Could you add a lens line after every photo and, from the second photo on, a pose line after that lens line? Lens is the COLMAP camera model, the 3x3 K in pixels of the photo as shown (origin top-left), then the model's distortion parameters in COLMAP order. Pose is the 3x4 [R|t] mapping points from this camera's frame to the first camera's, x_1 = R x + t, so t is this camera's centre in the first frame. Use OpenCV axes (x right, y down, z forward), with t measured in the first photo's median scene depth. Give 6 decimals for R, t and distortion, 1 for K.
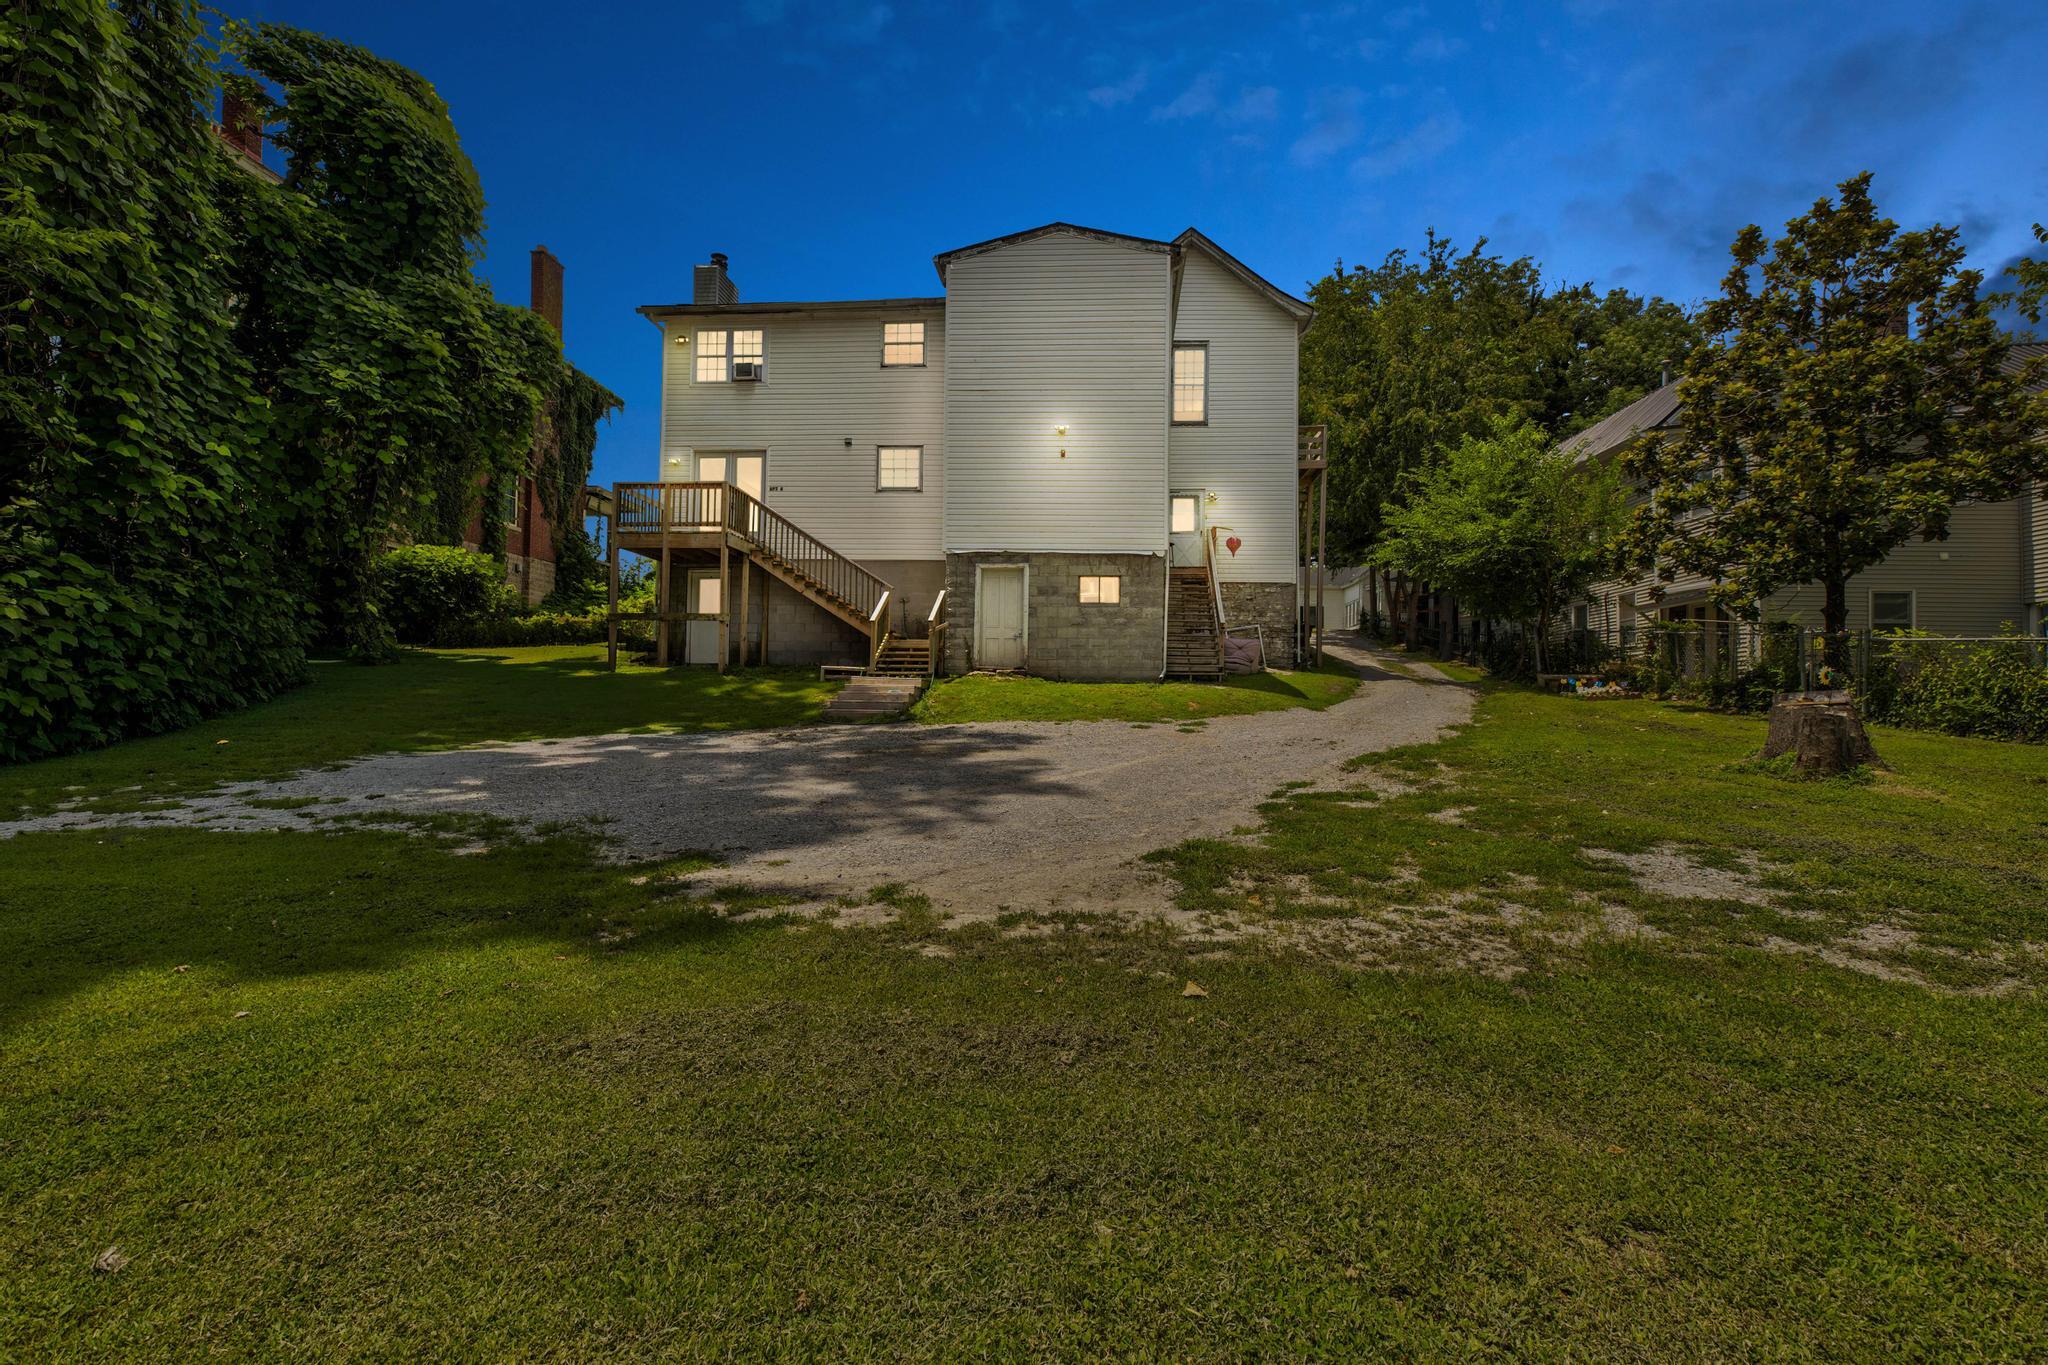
lens RADIAL K [[930.3, 0, 975.1], [0, 930.3, 684.9], [0, 0, 1]] dist [-0.000543, -0.000186]
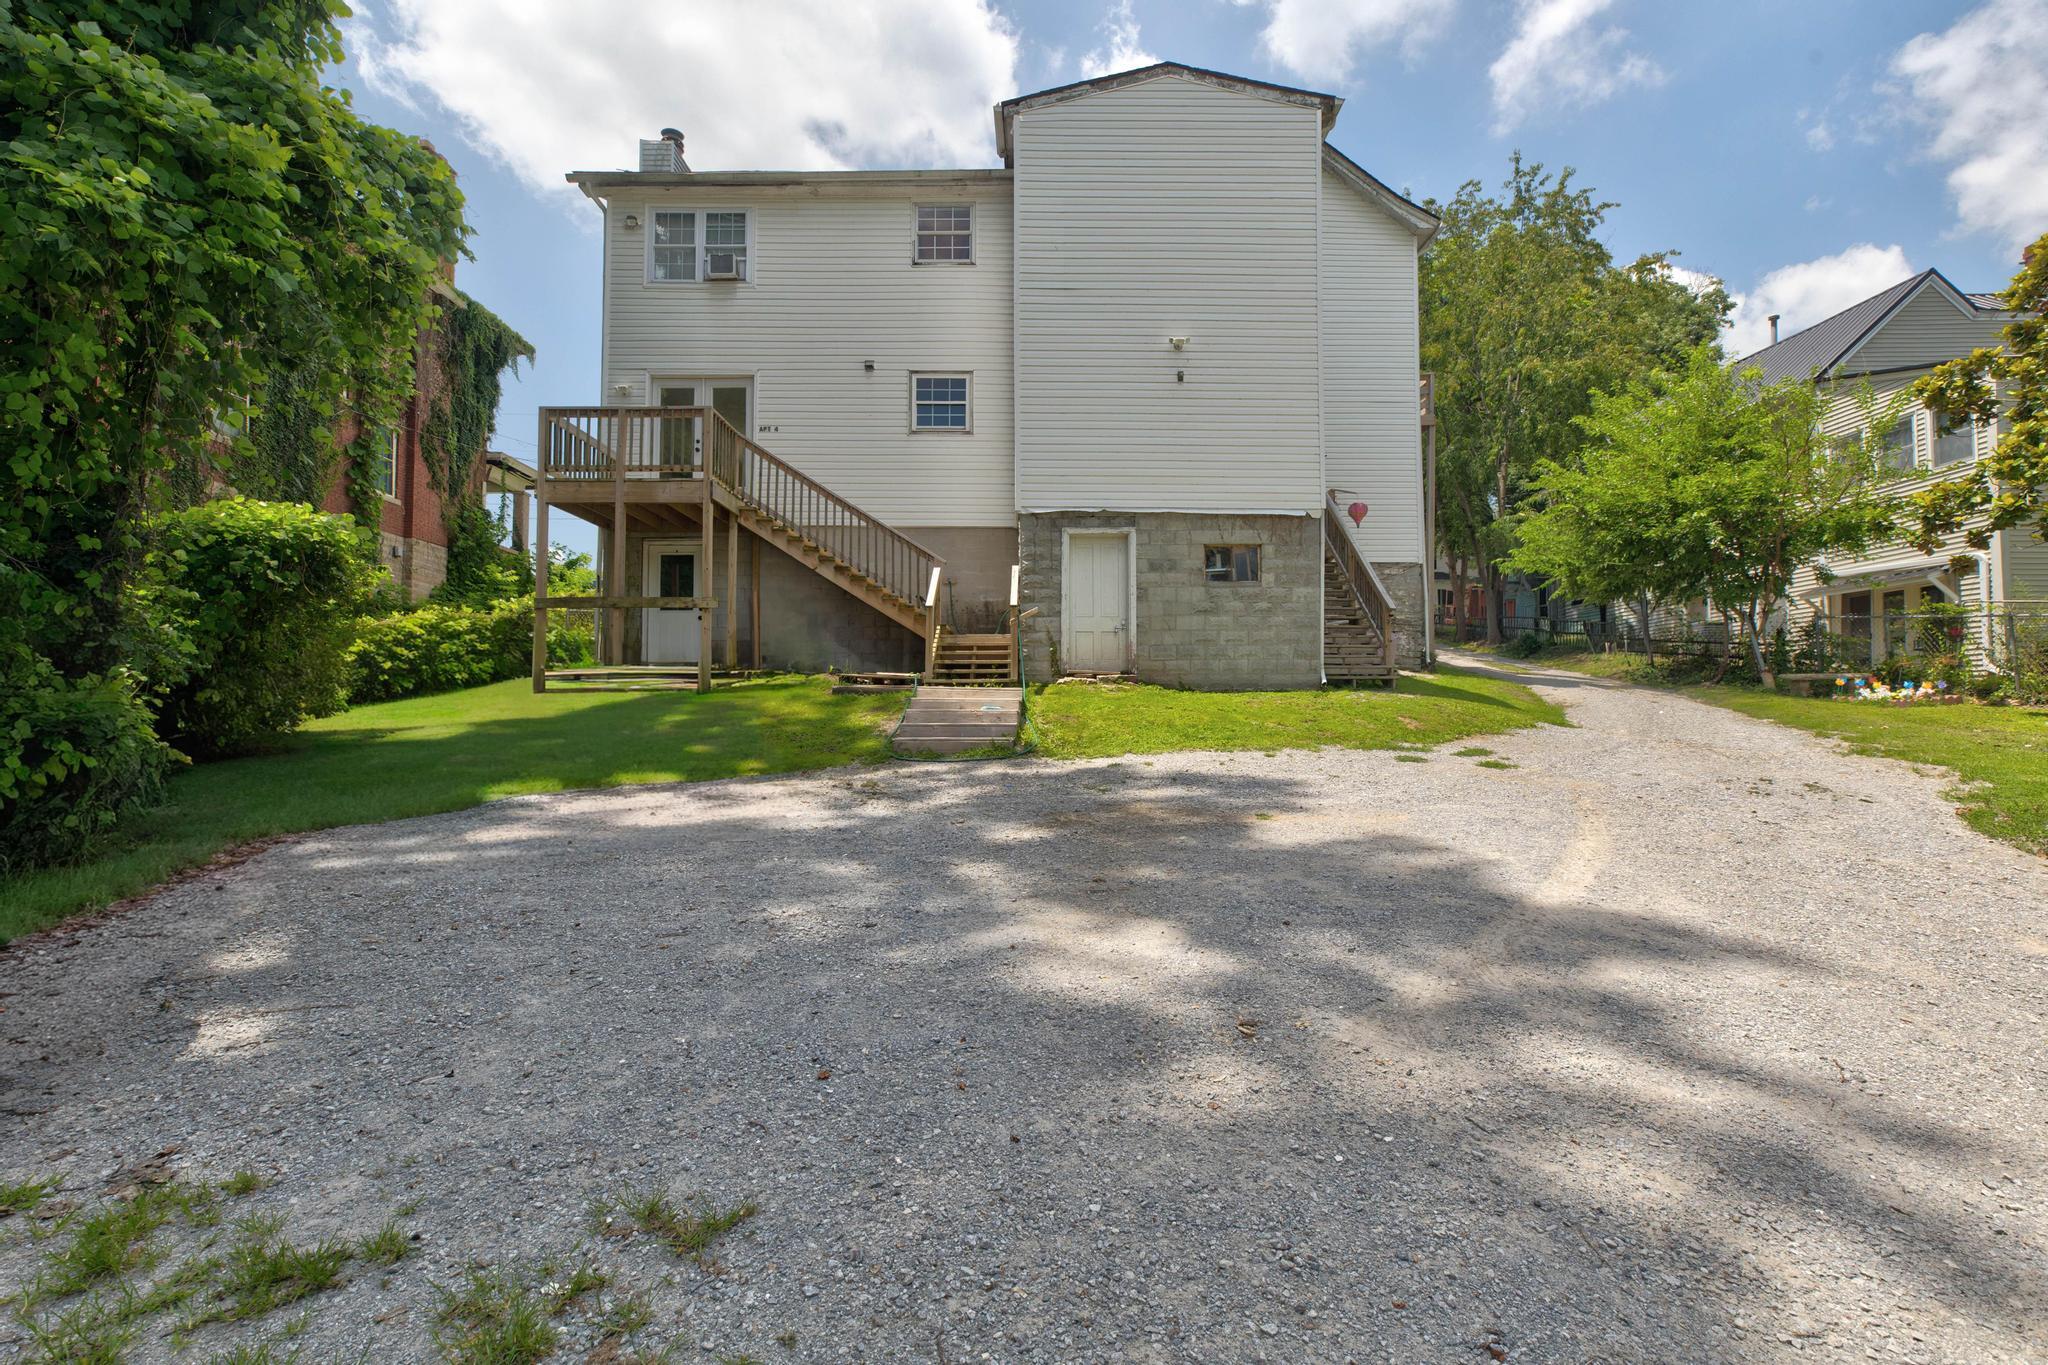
lens RADIAL K [[1029.7, 0, 1024.0], [0, 1029.7, 682.5], [0, 0, 1]] dist [0.000597, 0.000035]
pose [[0.996062, -0.011942, 0.087847, -0.096787], [0.012945, 0.999857, -0.010852, -0.002523], [-0.087705, 0.011947, 0.996075, 0.204468]]
